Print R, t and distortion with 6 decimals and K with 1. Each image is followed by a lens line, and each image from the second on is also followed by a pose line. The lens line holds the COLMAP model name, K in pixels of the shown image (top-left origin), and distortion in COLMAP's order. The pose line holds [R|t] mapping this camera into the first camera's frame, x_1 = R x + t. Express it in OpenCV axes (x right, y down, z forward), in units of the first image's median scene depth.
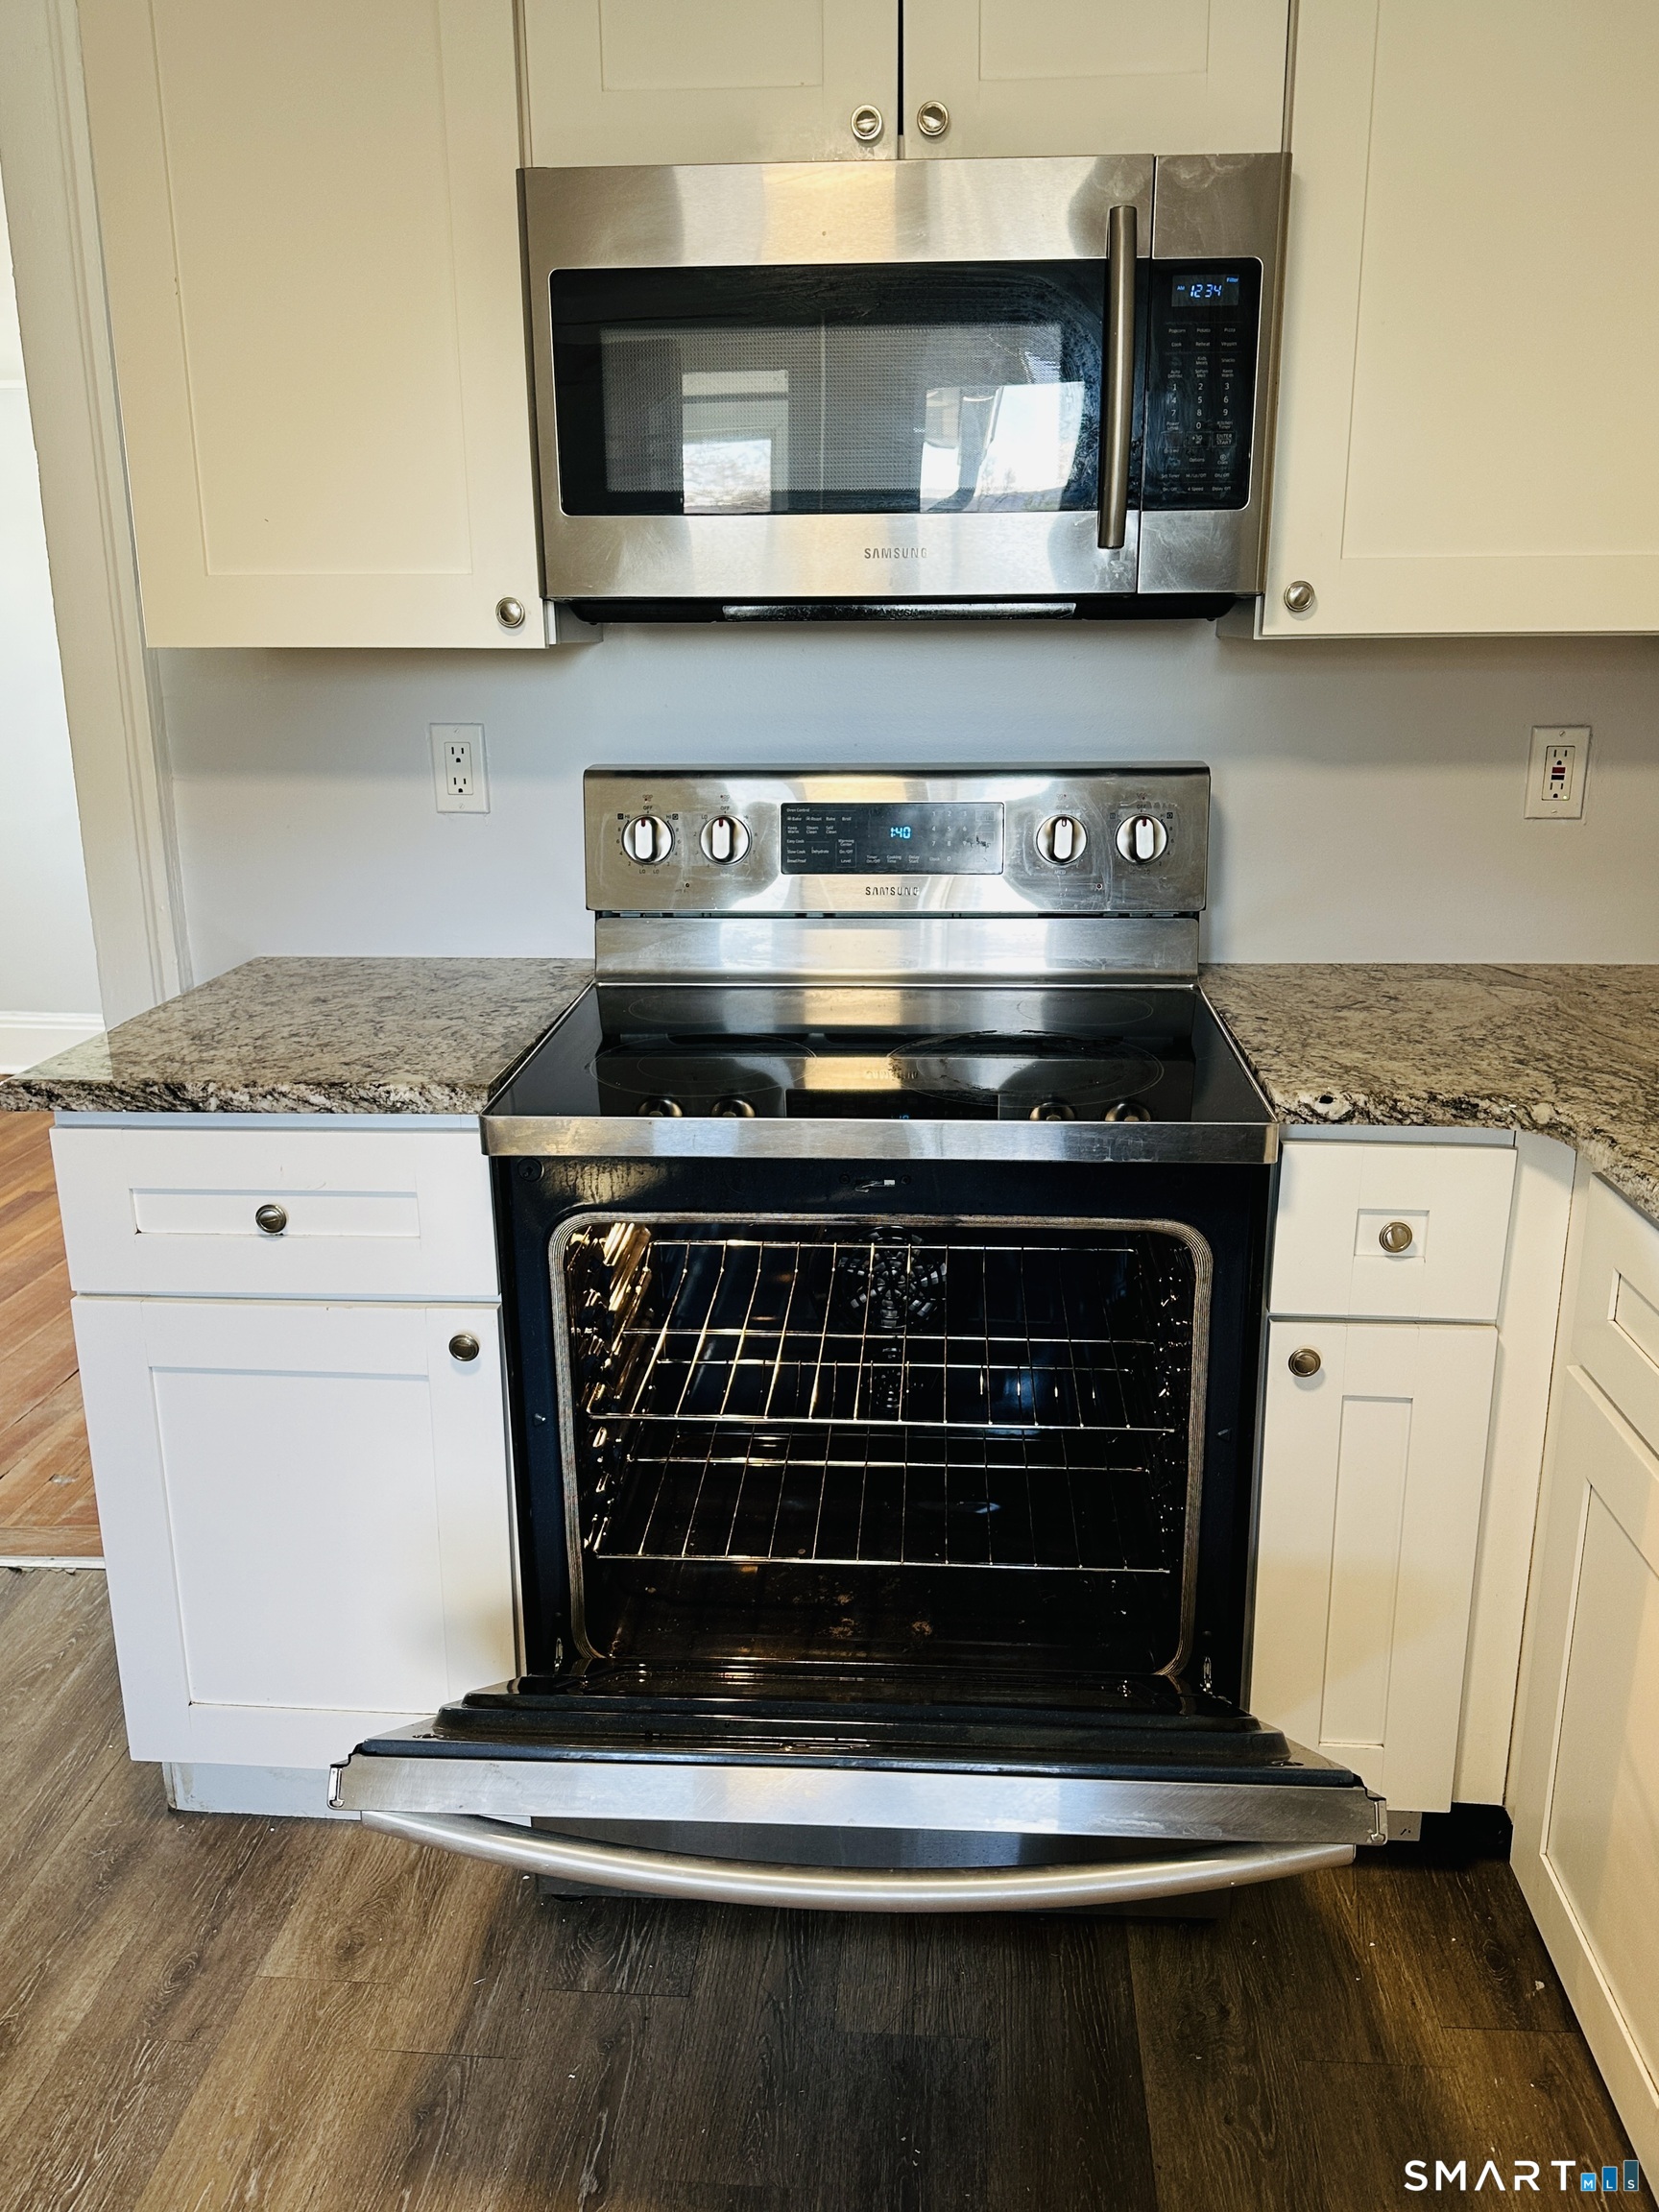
lens RADIAL K [[1738.6, 0, 822.1], [0, 1738.6, 1103.2], [0, 0, 1]] dist [0.022241, -0.015852]
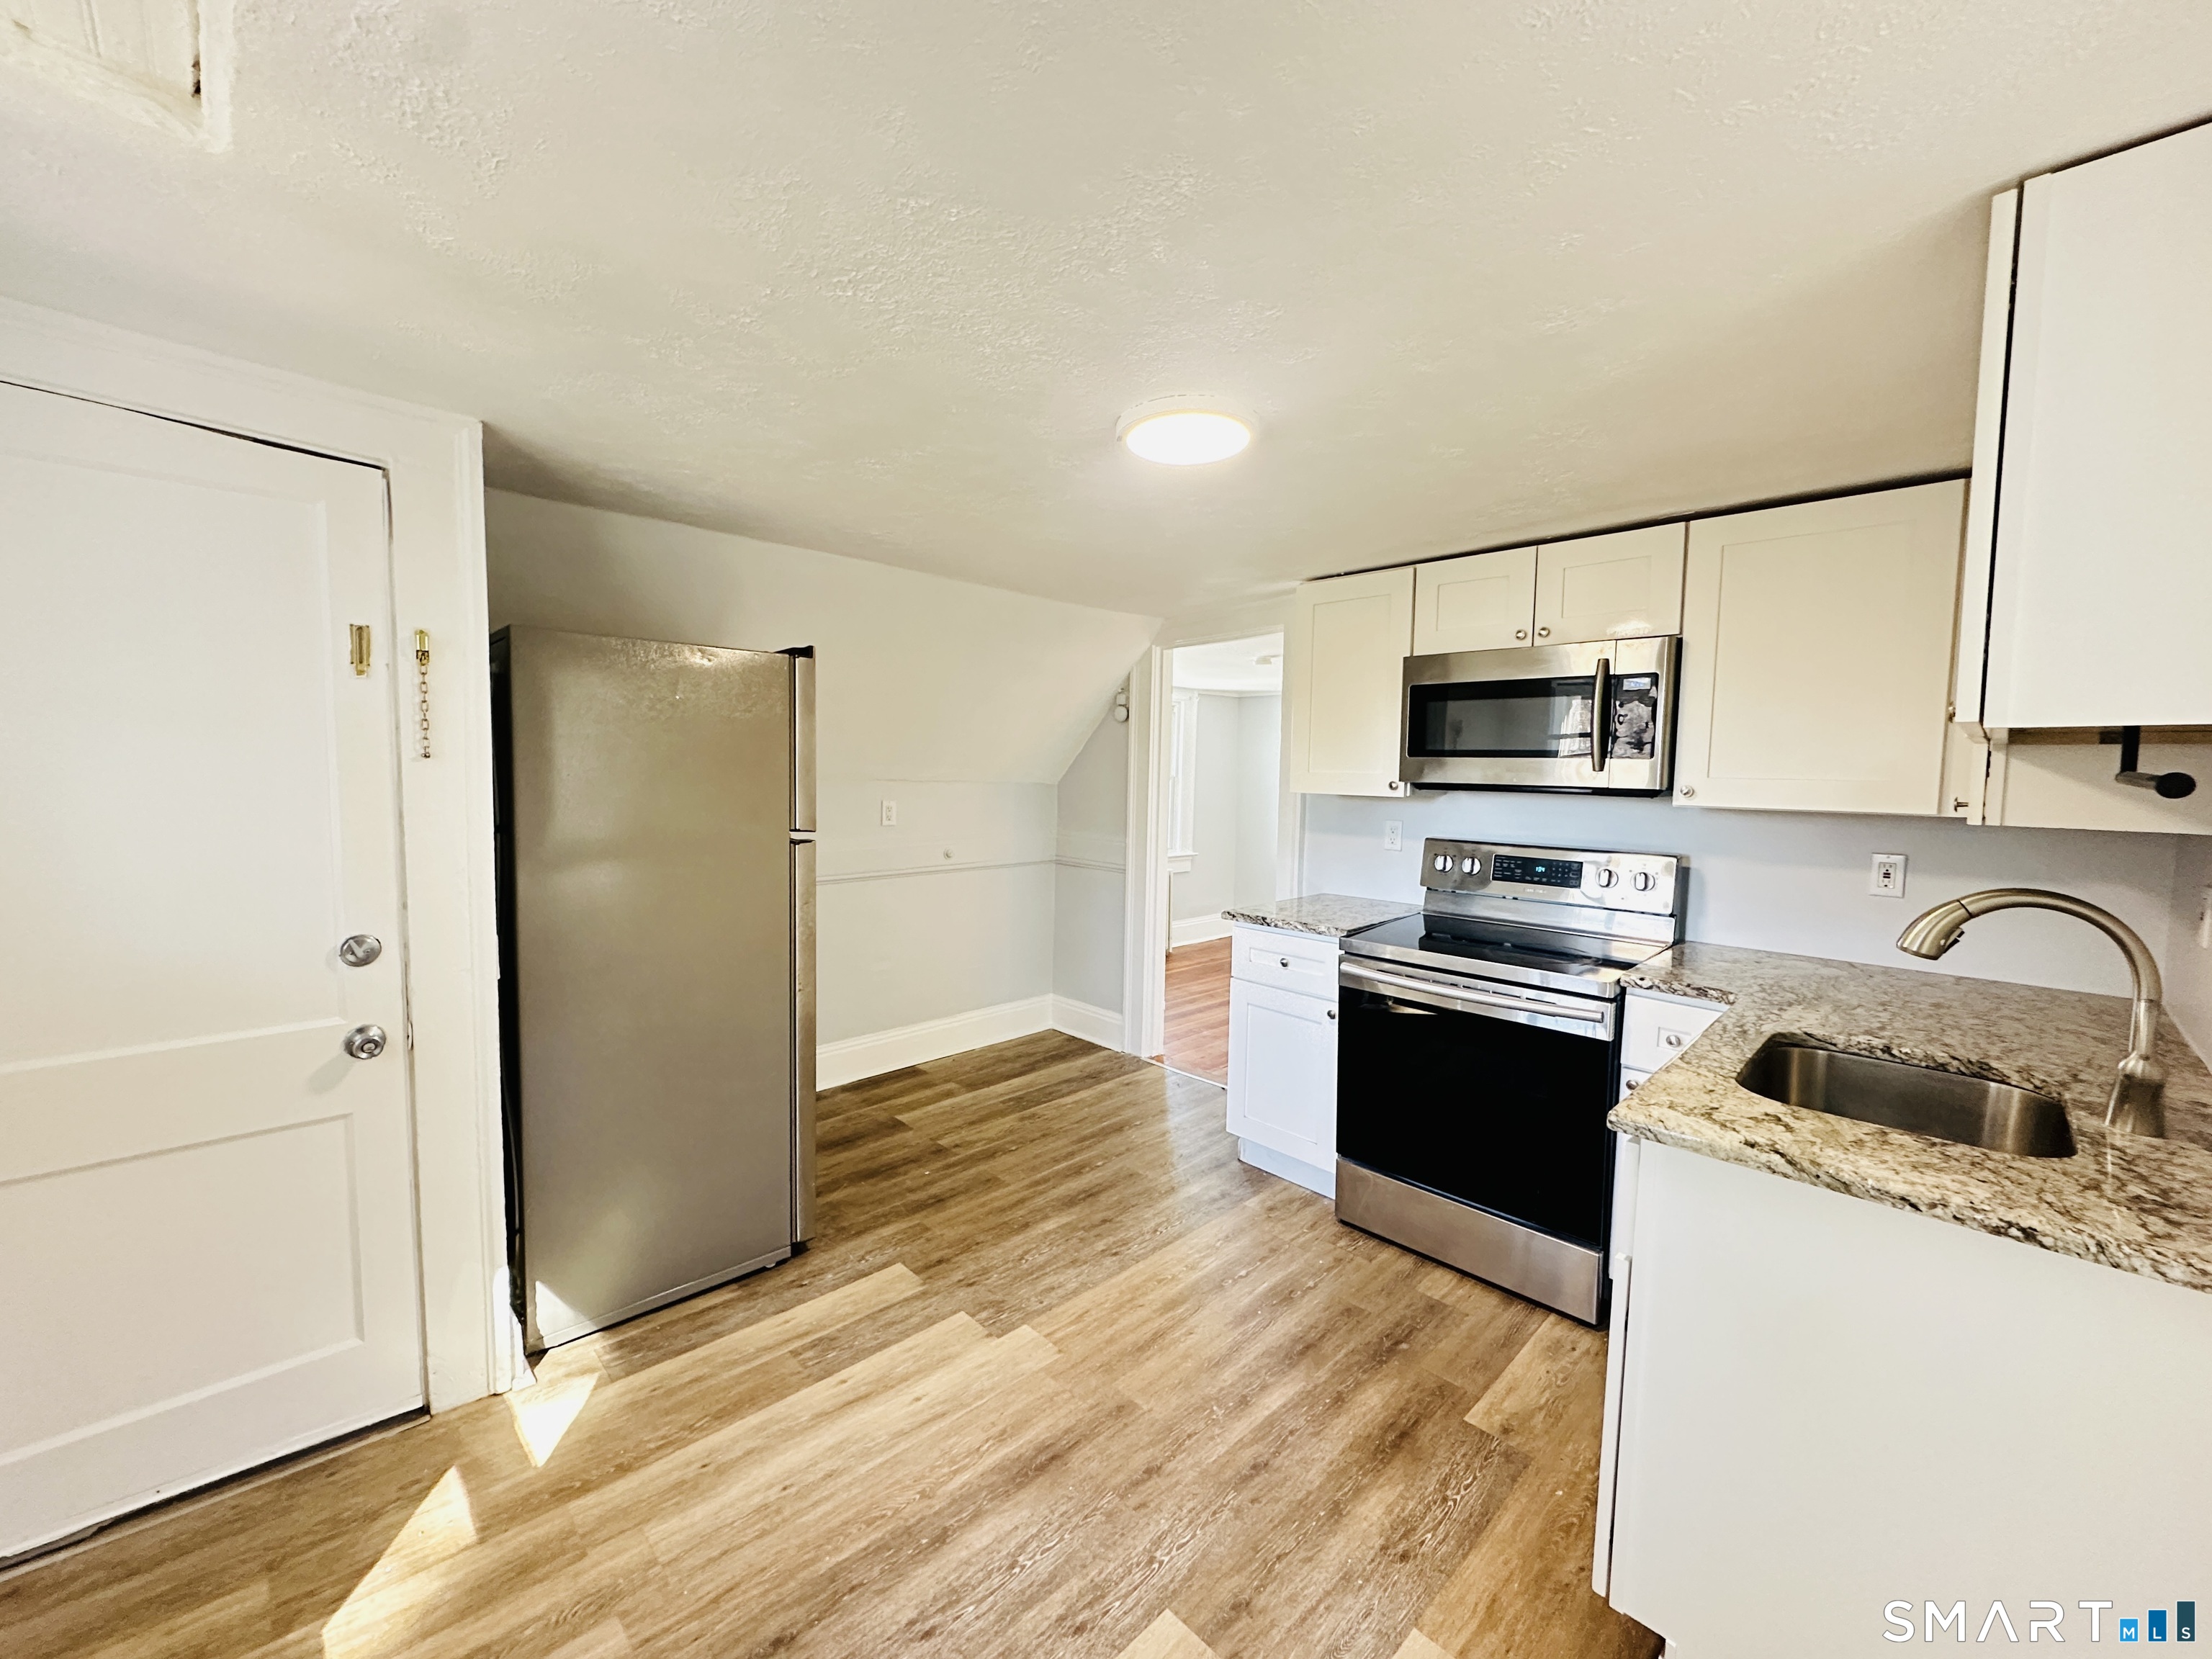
lens RADIAL K [[880.4, 0, 1111.8], [0, 880.4, 834.2], [0, 0, 1]] dist [-0.003513, -0.000211]
pose [[0.753136, 0.071467, -0.653972, 0.471619], [-0.196813, 0.973030, -0.120322, 0.088240], [0.627735, 0.219329, 0.746889, -0.459792]]
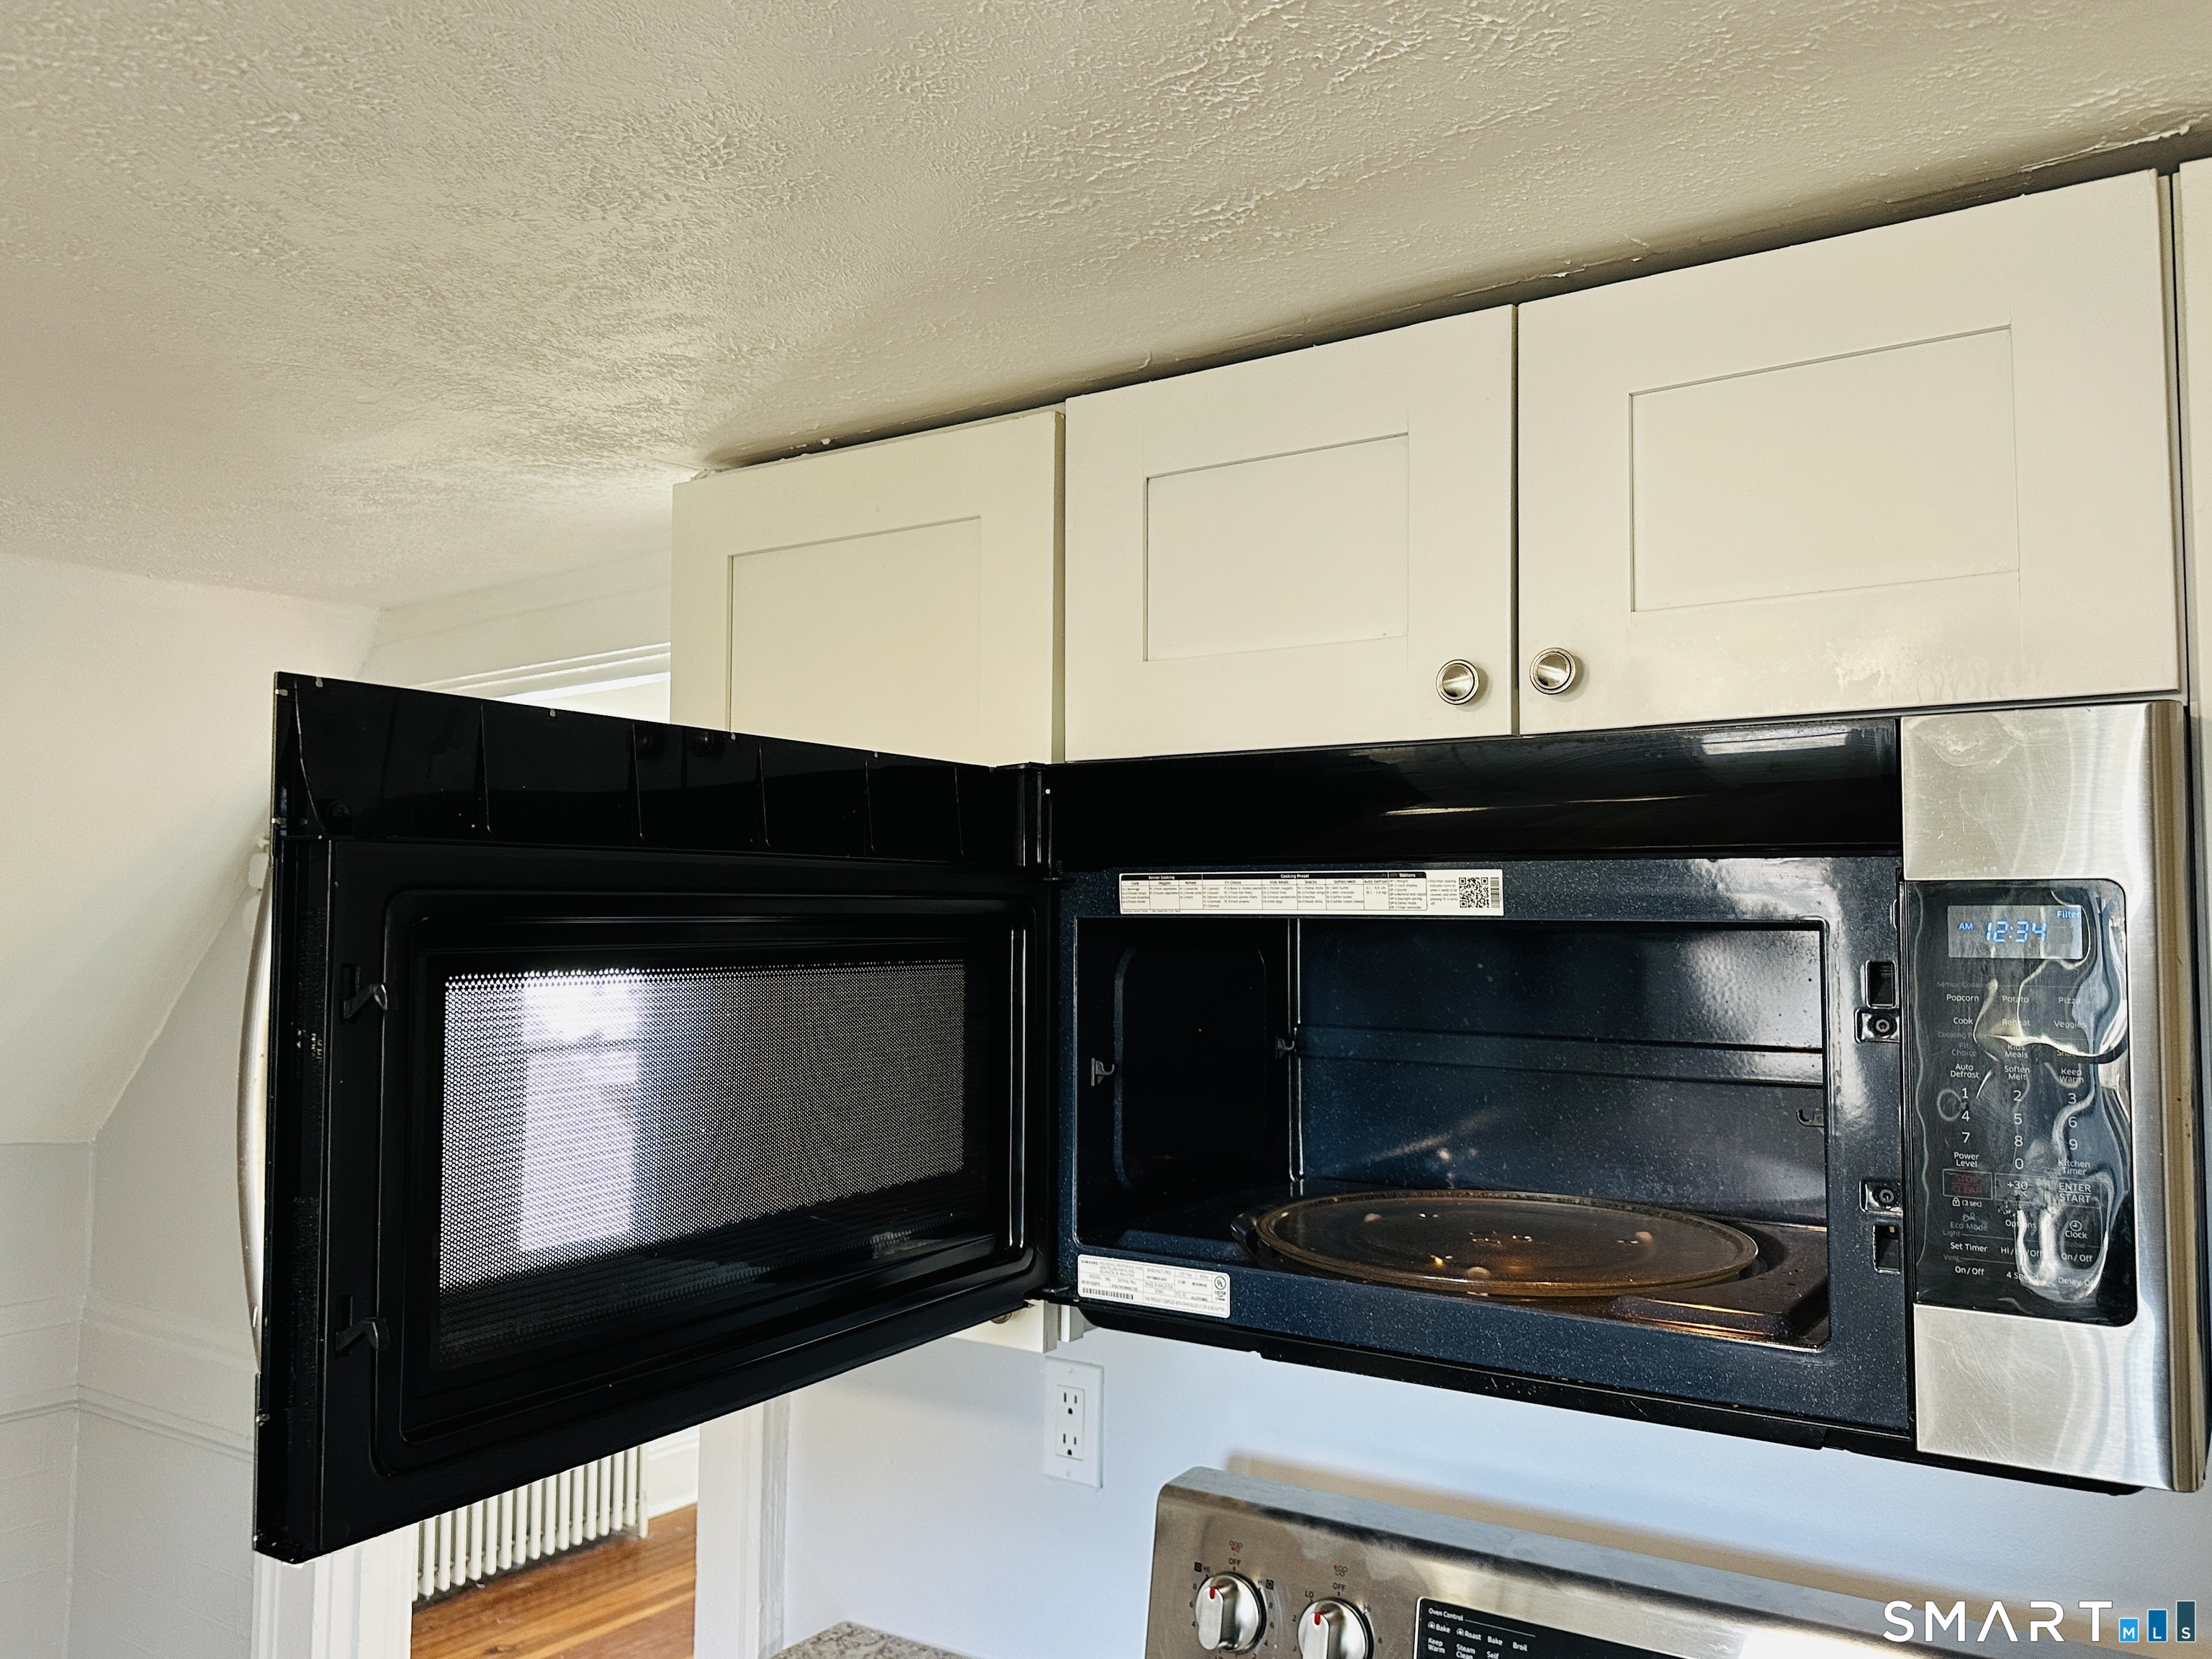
lens RADIAL K [[1738.6, 0, 1086.5], [0, 1738.6, 834.8], [0, 0, 1]] dist [0.022241, -0.015852]
pose [[0.864911, -0.016323, -0.501659, 0.219705], [-0.143767, 0.949537, -0.278765, -0.269178], [0.480894, 0.313229, 0.818919, 0.359150]]
